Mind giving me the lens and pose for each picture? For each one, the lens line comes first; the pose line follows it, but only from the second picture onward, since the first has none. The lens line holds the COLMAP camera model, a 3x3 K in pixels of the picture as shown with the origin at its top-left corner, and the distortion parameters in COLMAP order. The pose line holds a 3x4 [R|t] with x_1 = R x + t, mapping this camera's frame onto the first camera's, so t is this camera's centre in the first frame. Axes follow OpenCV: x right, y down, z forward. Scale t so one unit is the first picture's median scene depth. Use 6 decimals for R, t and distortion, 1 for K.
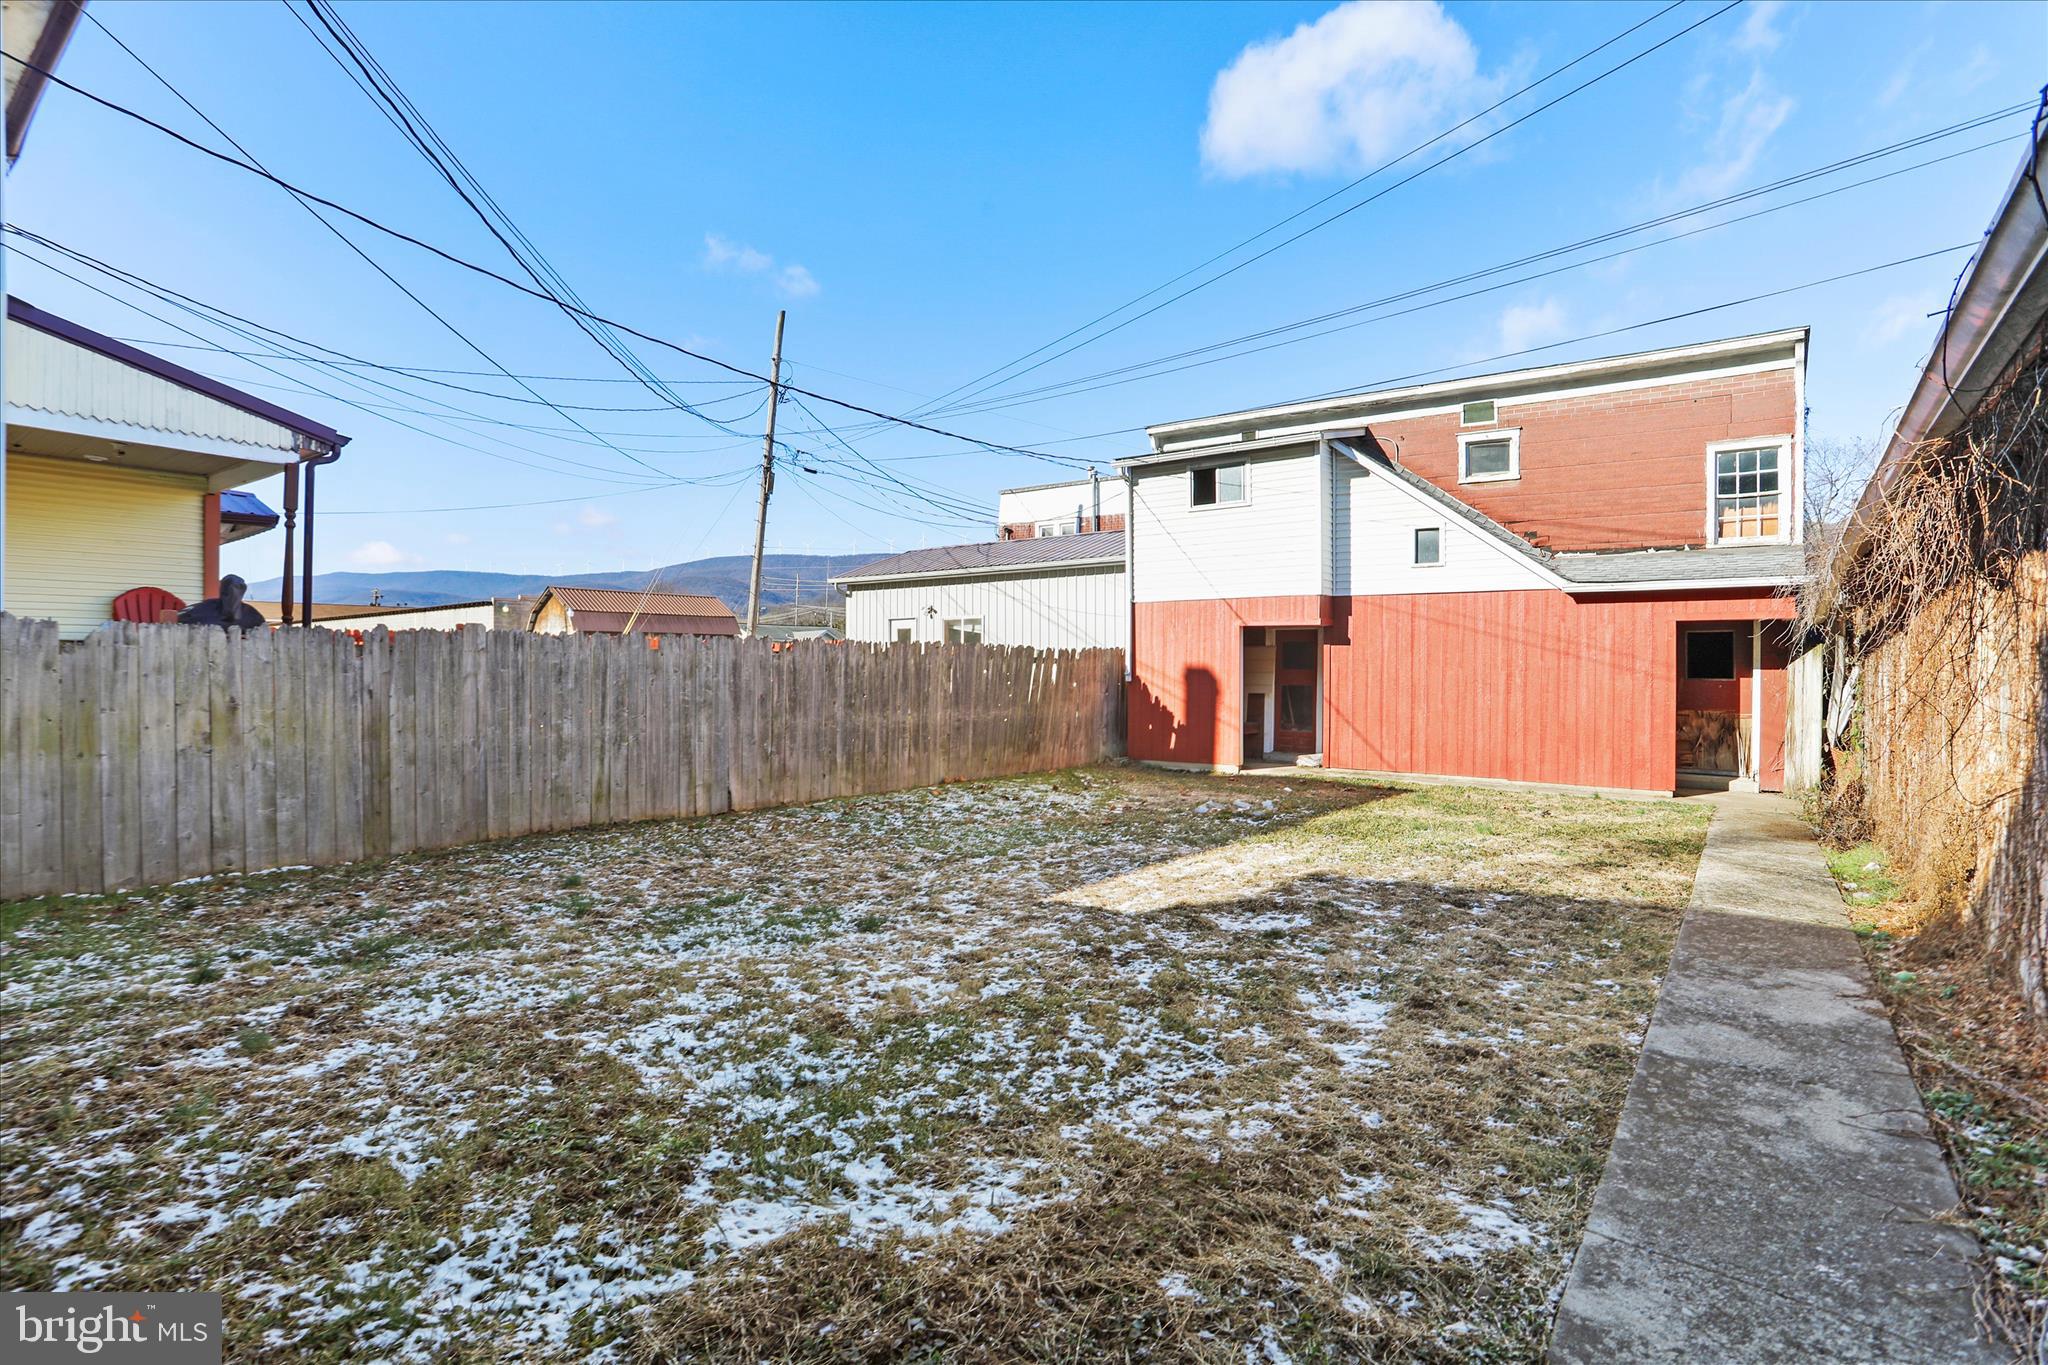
lens RADIAL K [[1020.5, 0, 1024.4], [0, 1020.5, 663.5], [0, 0, 1]] dist [-0.054885, 0.032828]
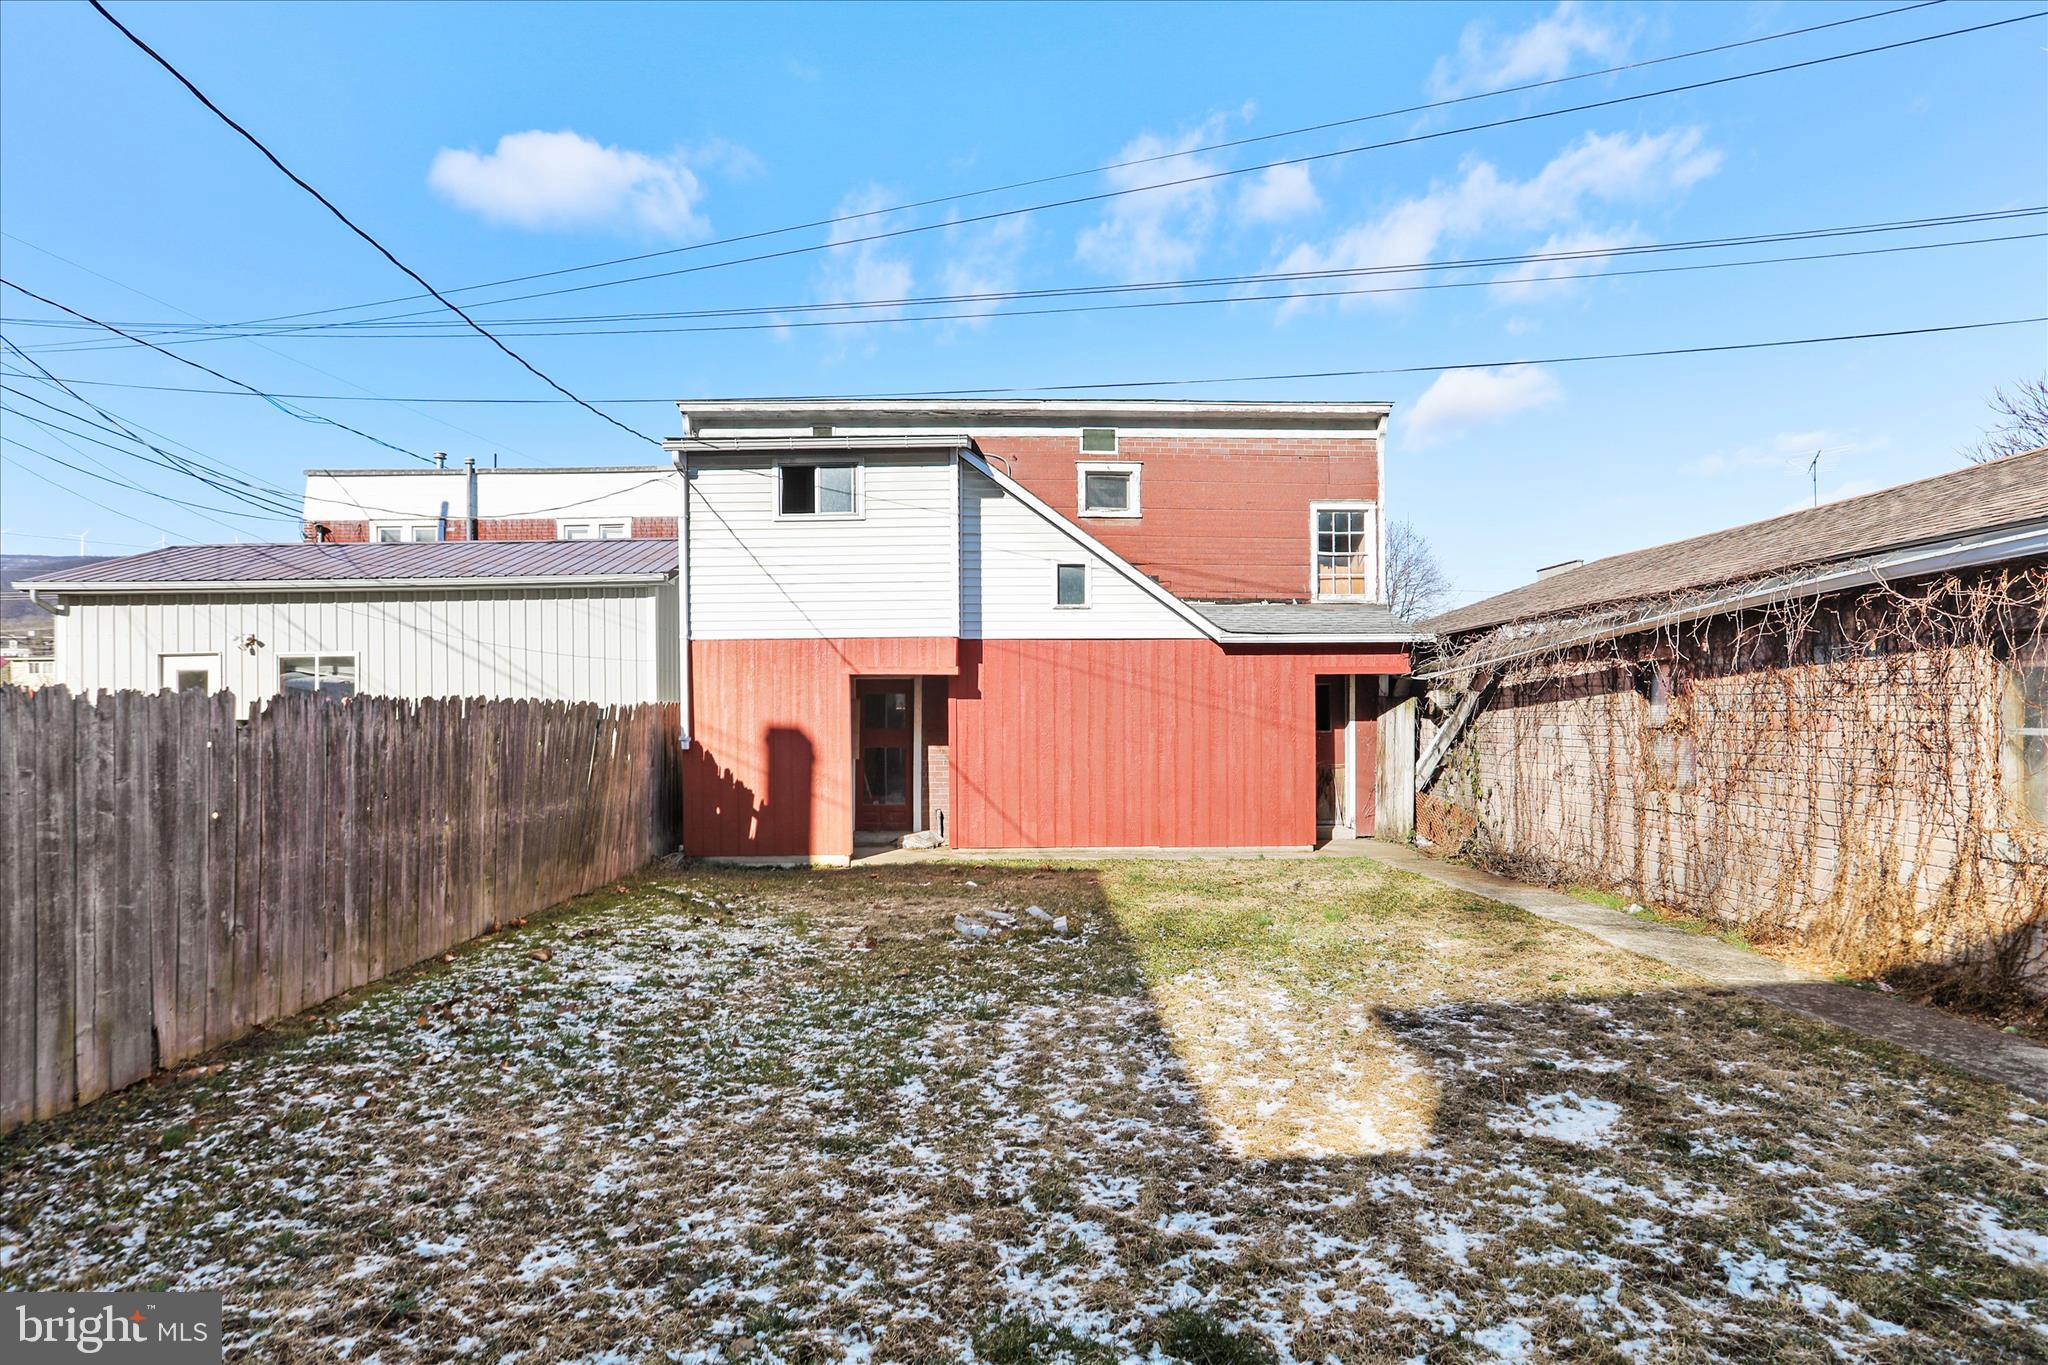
lens RADIAL K [[1093.5, 0, 1025.1], [0, 1093.5, 709.4], [0, 0, 1]] dist [-0.059314, 0.044843]
pose [[0.778328, -0.009877, 0.627781, -0.218653], [0.010377, 0.999942, 0.002867, -0.011667], [-0.627773, 0.004283, 0.778385, 0.287750]]
